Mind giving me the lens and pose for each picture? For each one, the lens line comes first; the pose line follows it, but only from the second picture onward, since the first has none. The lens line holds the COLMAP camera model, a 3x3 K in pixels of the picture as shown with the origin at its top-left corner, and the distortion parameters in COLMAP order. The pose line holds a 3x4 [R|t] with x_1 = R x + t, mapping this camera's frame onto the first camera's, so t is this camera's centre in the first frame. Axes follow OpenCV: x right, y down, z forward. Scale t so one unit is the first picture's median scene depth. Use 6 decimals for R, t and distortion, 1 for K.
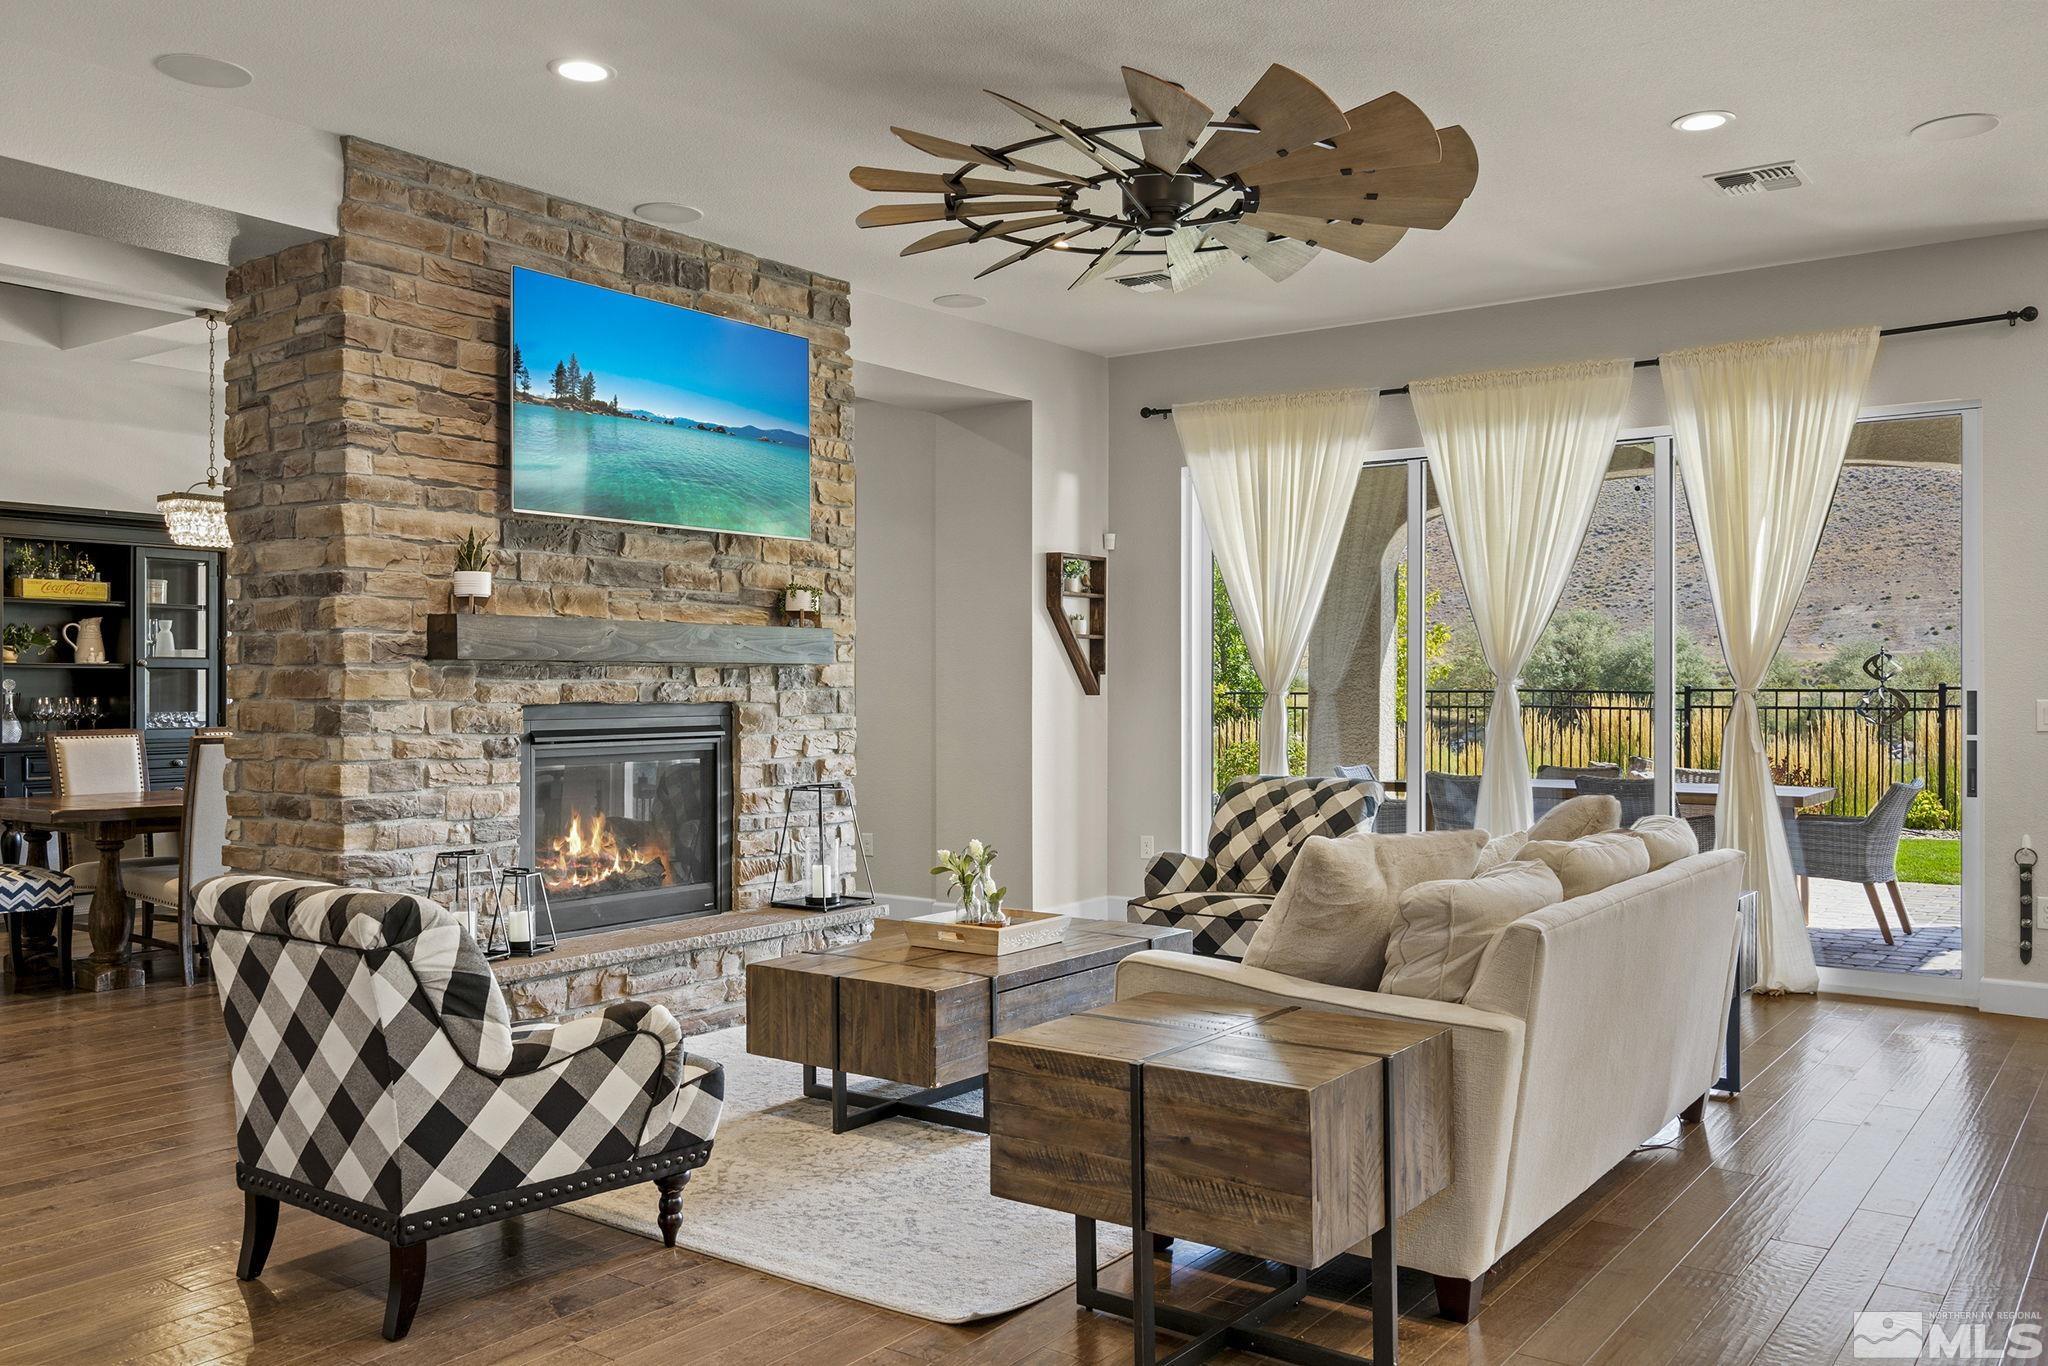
lens RADIAL K [[1601.9, 0, 1022.8], [0, 1601.9, 687.5], [0, 0, 1]] dist [0.004732, 0.002054]
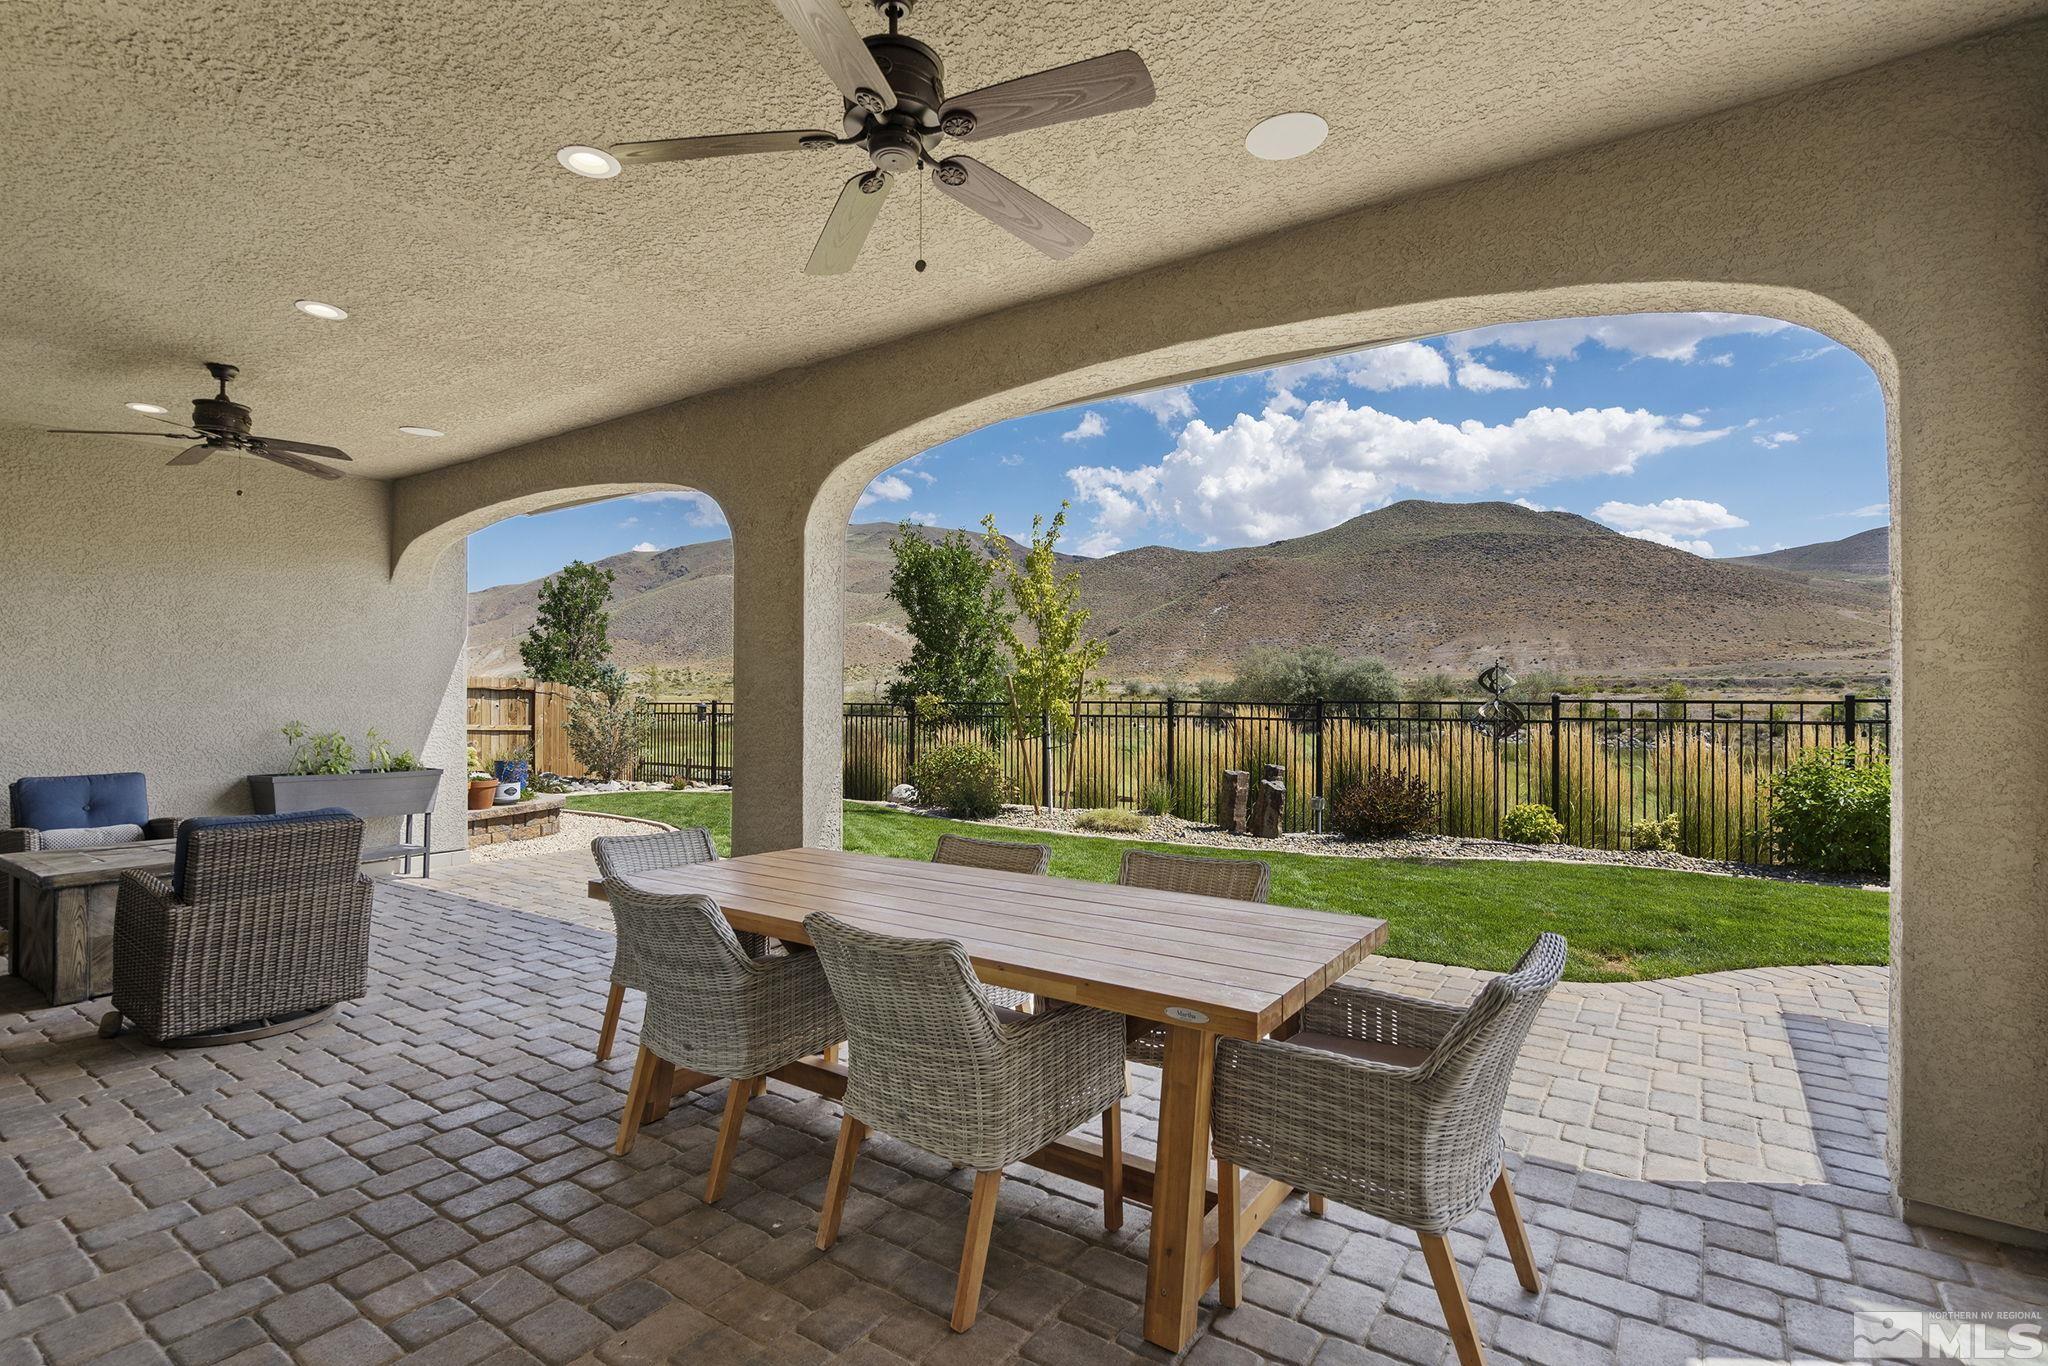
lens RADIAL K [[947.5, 0, 1028.6], [0, 947.5, 684.8], [0, 0, 1]] dist [0.000035, 0.000256]
pose [[0.999673, 0.001098, 0.025557, 0.221559], [-0.000842, 0.999949, -0.010052, -0.003539], [-0.025566, 0.010027, 0.999623, 0.403358]]
